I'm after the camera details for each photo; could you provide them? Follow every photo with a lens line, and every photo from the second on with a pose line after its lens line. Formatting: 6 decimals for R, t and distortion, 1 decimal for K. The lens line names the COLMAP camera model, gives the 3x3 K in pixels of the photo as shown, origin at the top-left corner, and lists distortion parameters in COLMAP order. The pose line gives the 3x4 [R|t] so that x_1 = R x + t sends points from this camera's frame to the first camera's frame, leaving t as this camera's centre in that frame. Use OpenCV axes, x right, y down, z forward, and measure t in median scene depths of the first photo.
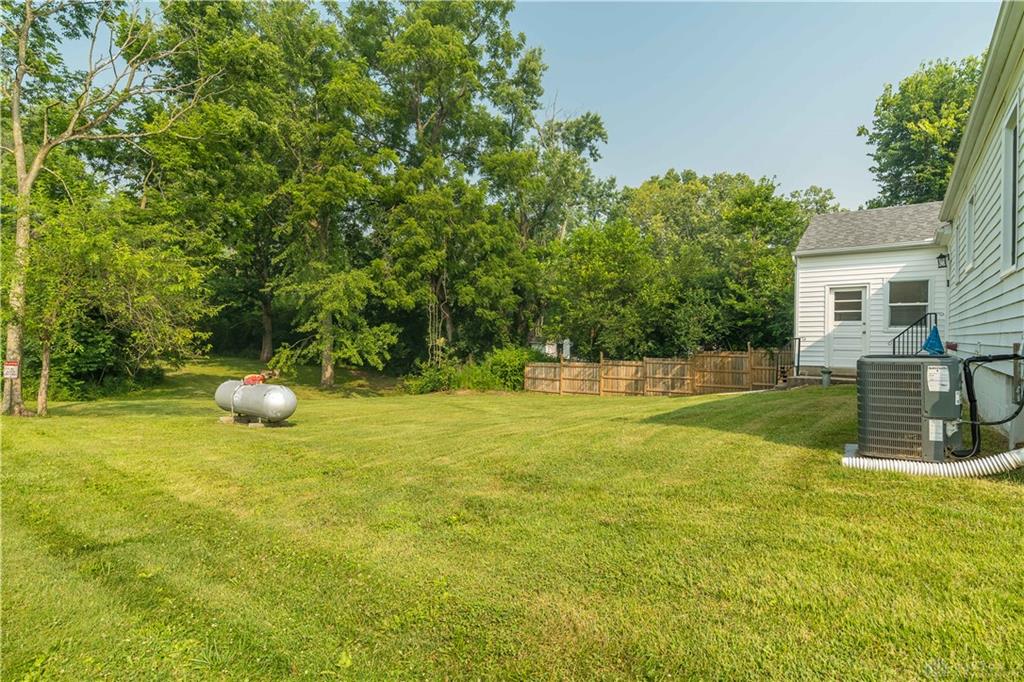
lens RADIAL K [[545.7, 0, 512.0], [0, 545.7, 341.0], [0, 0, 1]] dist [-0.001325, -0.000298]
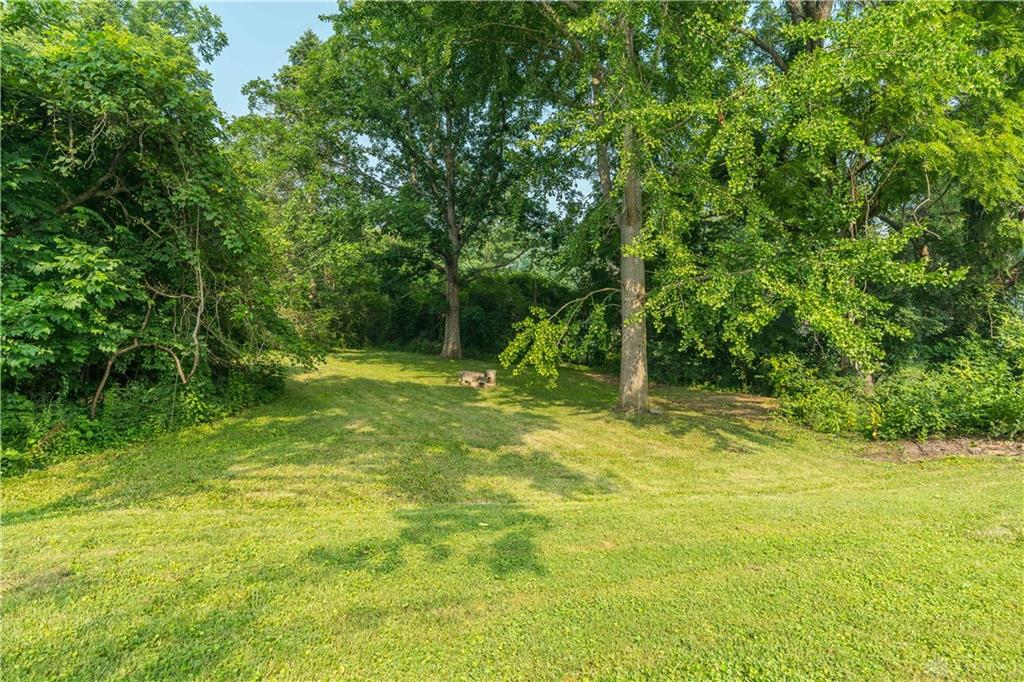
lens RADIAL K [[545.7, 0, 512.0], [0, 545.7, 341.0], [0, 0, 1]] dist [-0.001325, -0.000298]
pose [[0.974007, -0.004265, -0.226479, -0.333404], [0.002899, 0.999976, -0.006364, 0.031716], [0.226501, 0.005542, 0.973995, 0.569271]]
